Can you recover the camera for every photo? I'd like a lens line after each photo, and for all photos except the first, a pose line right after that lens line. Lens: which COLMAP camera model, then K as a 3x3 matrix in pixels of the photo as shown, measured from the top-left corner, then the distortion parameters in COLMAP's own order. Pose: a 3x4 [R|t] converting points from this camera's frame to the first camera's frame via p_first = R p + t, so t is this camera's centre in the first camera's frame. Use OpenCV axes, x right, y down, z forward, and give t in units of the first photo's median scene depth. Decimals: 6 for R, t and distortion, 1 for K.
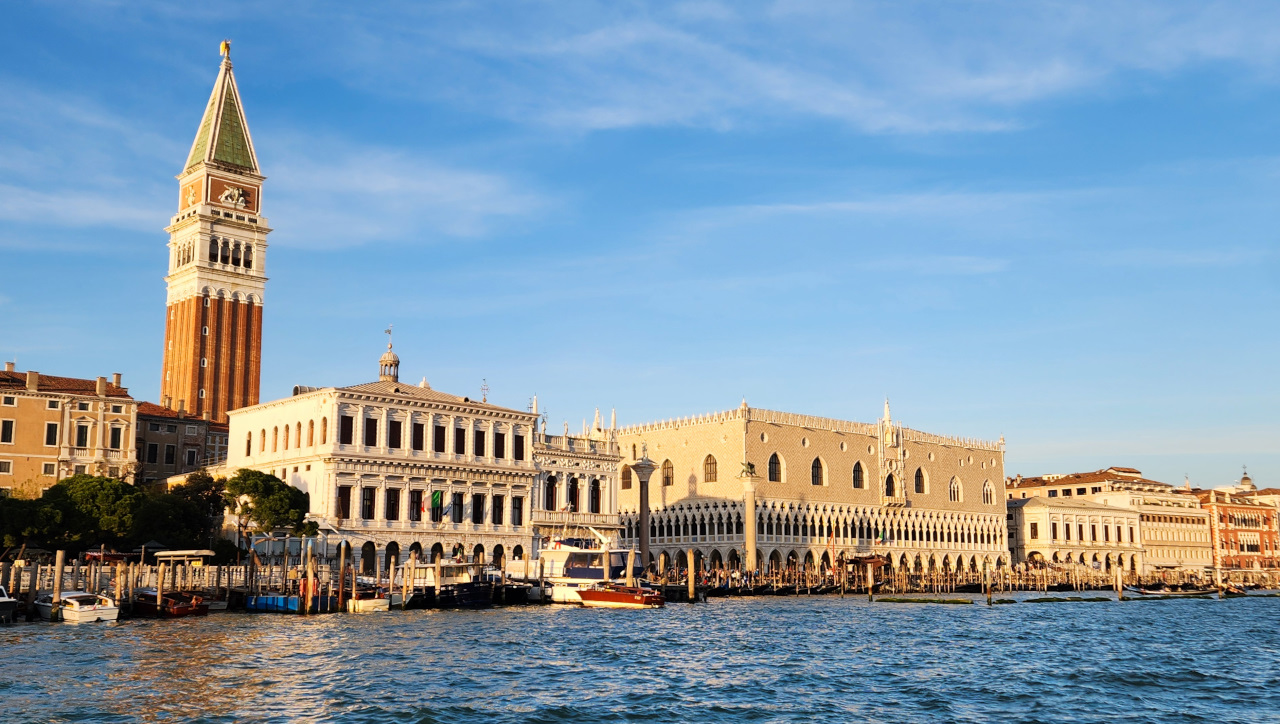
lens RADIAL K [[1181.6, 0, 646.3], [0, 1181.6, 387.0], [0, 0, 1]] dist [0.098910, -0.007488]
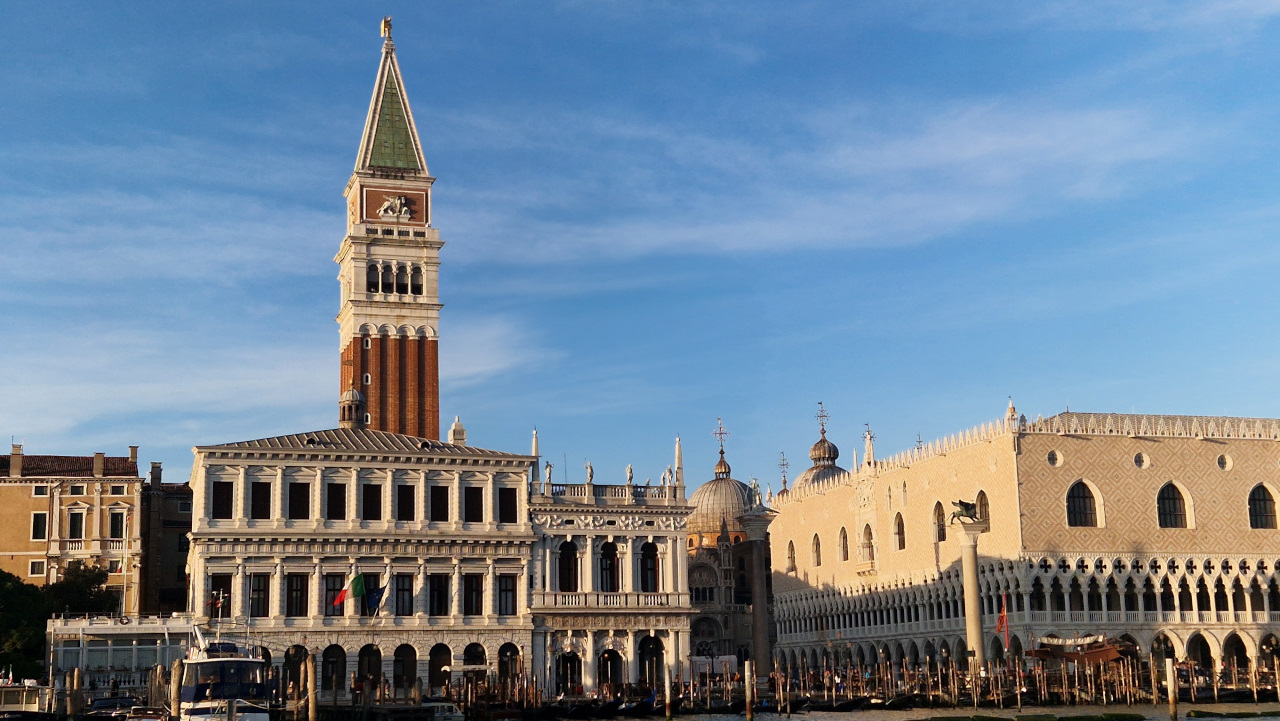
lens RADIAL K [[1599.1, 0, 624.4], [0, 1599.1, 362.5], [0, 0, 1]] dist [0.085733, 0.001700]
pose [[0.897340, -0.105652, -0.428507, 0.262447], [0.090775, 0.994347, -0.055072, 0.017768], [0.431904, 0.010521, 0.901858, 0.113898]]
